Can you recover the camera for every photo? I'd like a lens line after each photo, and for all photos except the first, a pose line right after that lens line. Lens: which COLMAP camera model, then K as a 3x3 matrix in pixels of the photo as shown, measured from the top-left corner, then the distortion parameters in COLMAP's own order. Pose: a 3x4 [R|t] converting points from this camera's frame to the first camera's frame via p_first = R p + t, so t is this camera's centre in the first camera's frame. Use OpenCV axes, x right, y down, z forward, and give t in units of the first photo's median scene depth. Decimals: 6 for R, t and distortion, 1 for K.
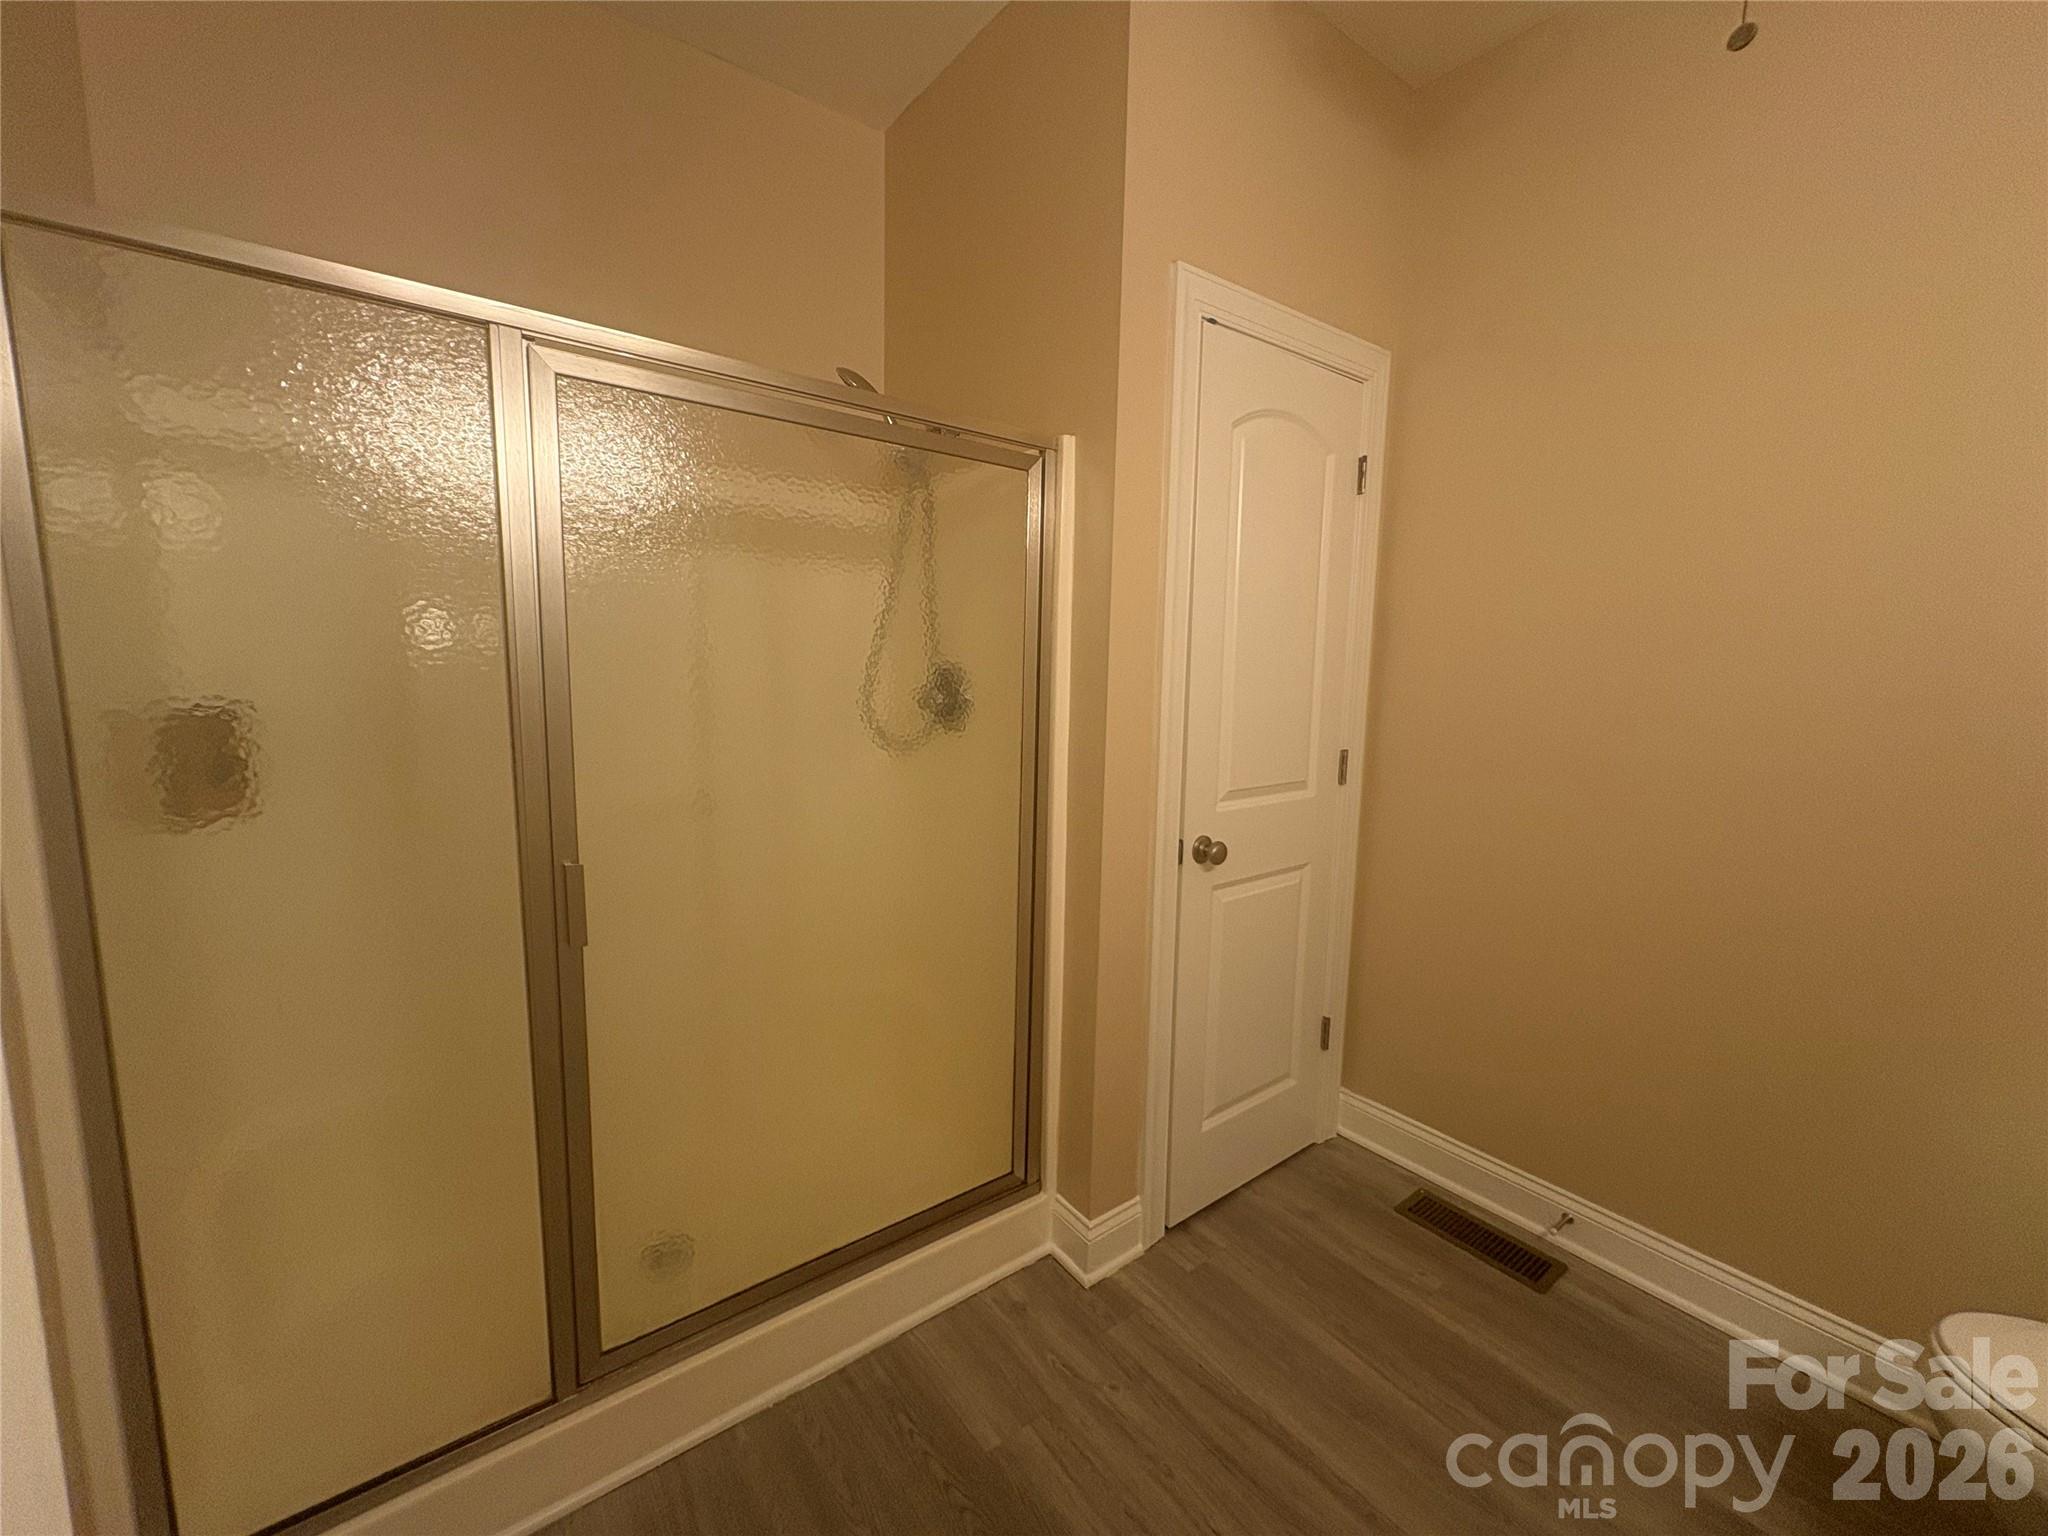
lens RADIAL K [[819.9, 0, 1020.5], [0, 819.9, 769.2], [0, 0, 1]] dist [0.000234, 0.000060]
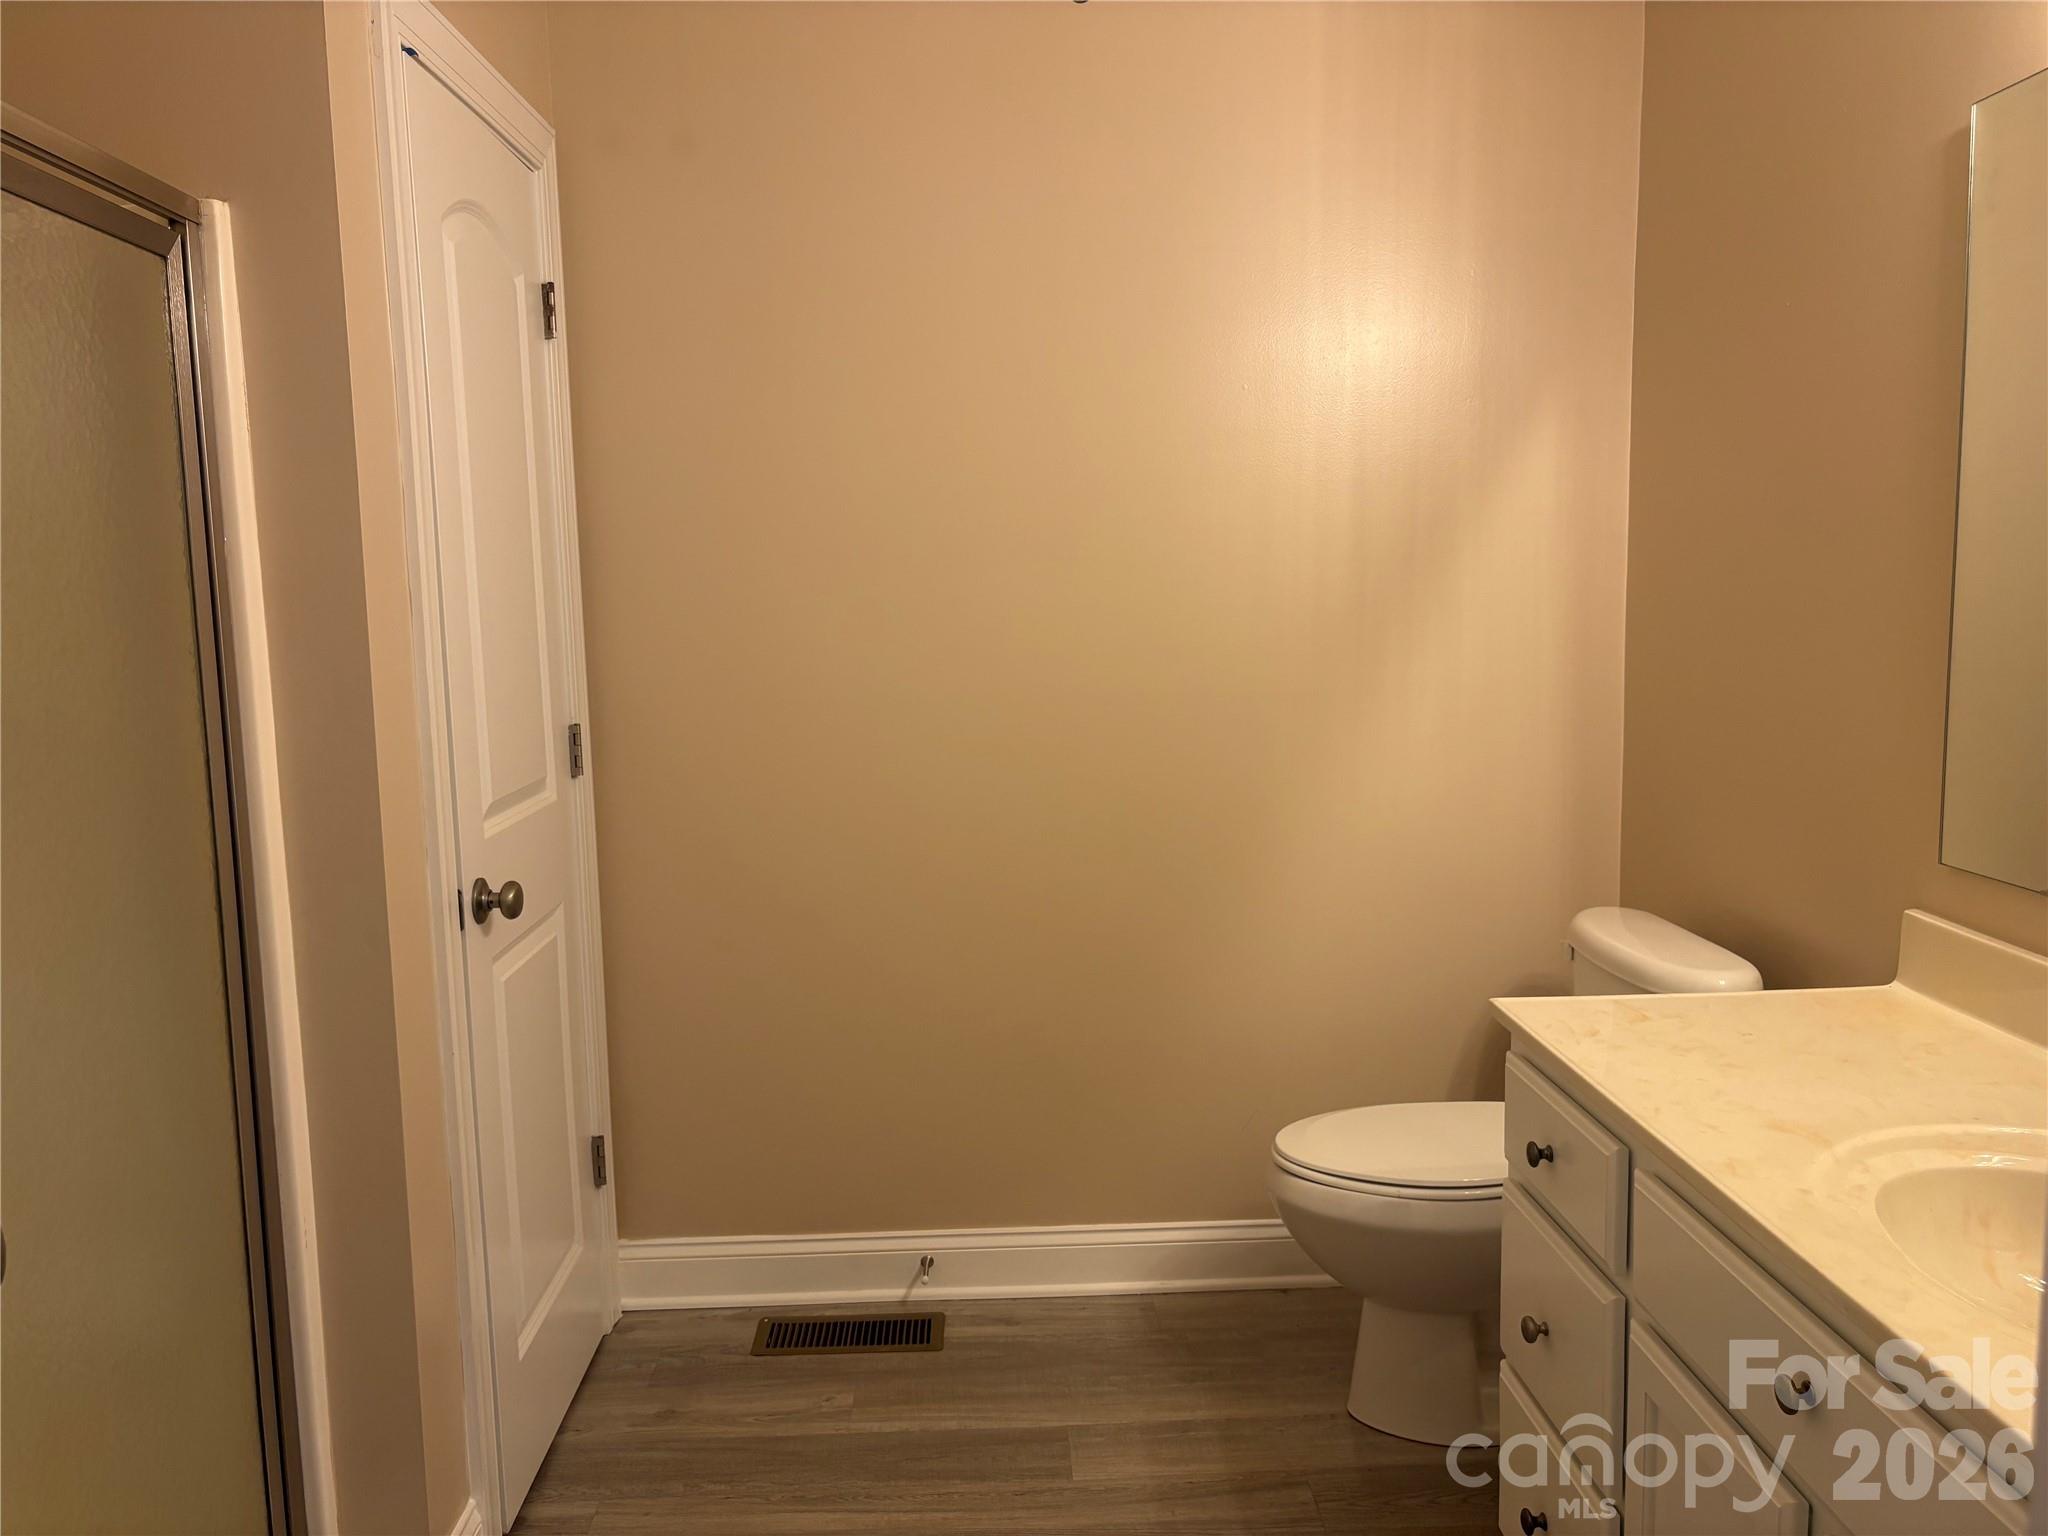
lens RADIAL K [[1548.6, 0, 1028.2], [0, 1548.6, 763.1], [0, 0, 1]] dist [0.062318, 0.005338]
pose [[0.587311, -0.123215, 0.799928, -0.456445], [0.135046, 0.989407, 0.053249, -0.011418], [-0.798015, 0.076754, 0.597729, -0.045628]]
